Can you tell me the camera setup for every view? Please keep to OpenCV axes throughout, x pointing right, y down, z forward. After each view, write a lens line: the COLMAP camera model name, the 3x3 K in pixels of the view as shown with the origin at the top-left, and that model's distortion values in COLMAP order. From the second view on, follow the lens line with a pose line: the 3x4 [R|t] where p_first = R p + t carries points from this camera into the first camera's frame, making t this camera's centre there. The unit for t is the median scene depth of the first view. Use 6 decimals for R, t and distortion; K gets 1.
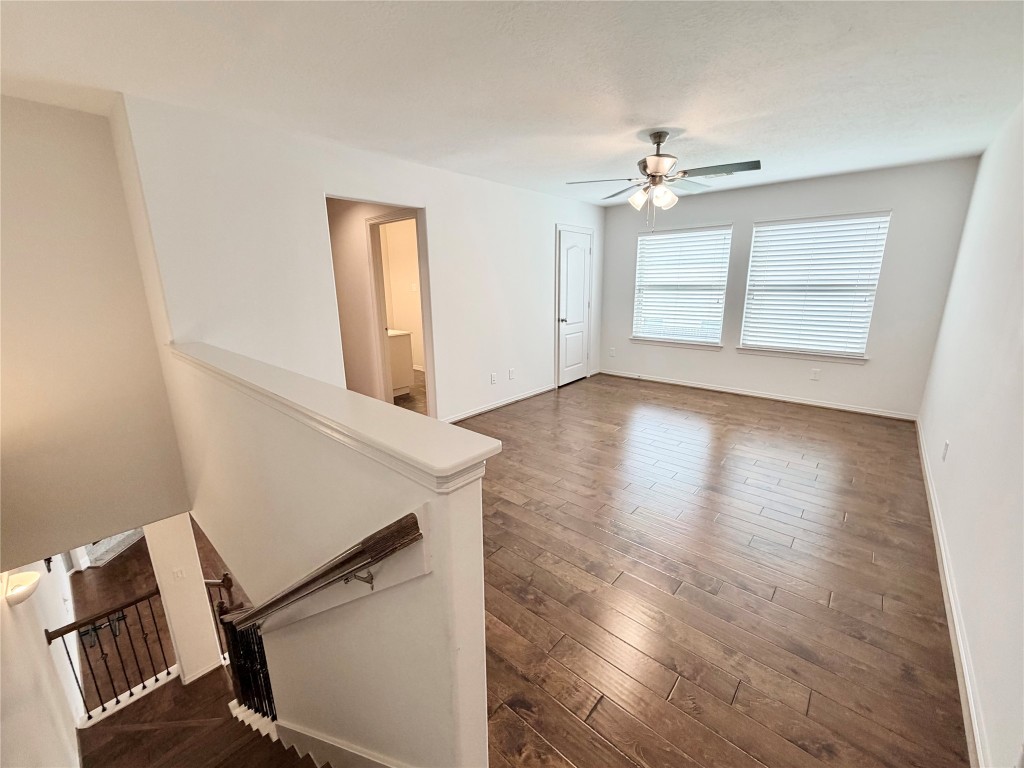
lens RADIAL K [[414.6, 0, 515.3], [0, 414.6, 380.2], [0, 0, 1]] dist [-0.000659, -0.000110]
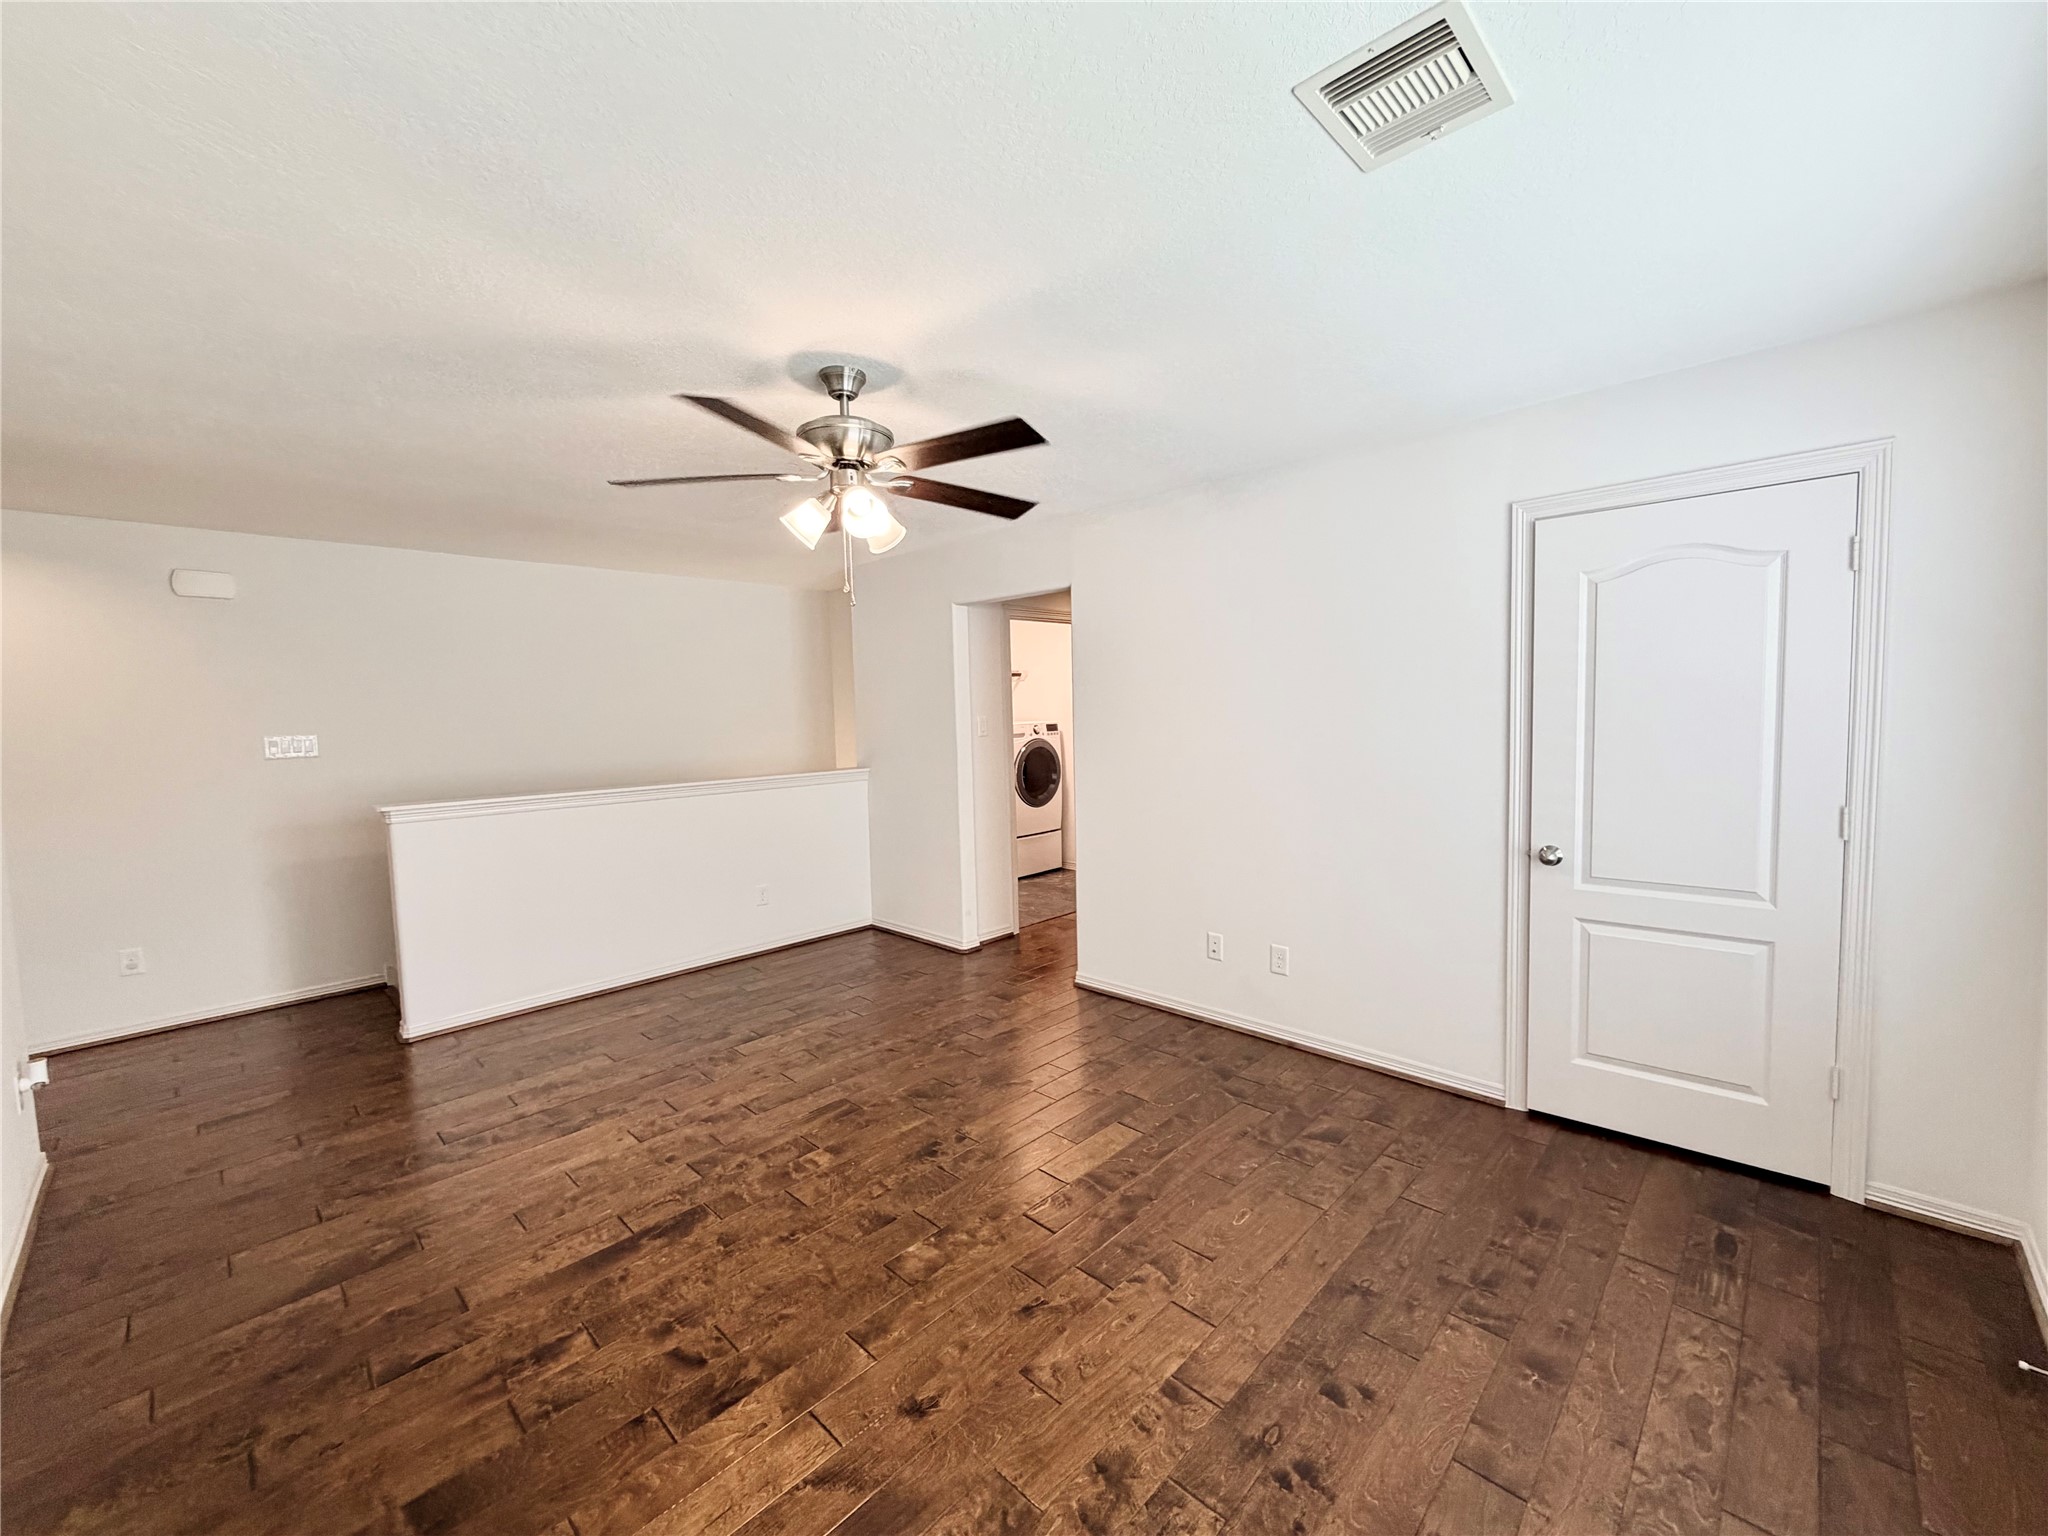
lens RADIAL K [[824.5, 0, 1024.0], [0, 824.5, 768.0], [0, 0, 1]] dist [-0.000275, 0.000049]
pose [[-0.048009, 0.079979, -0.995640, 0.695271], [-0.212260, 0.973206, 0.088412, -0.192535], [0.976033, 0.215579, -0.029746, 0.762243]]
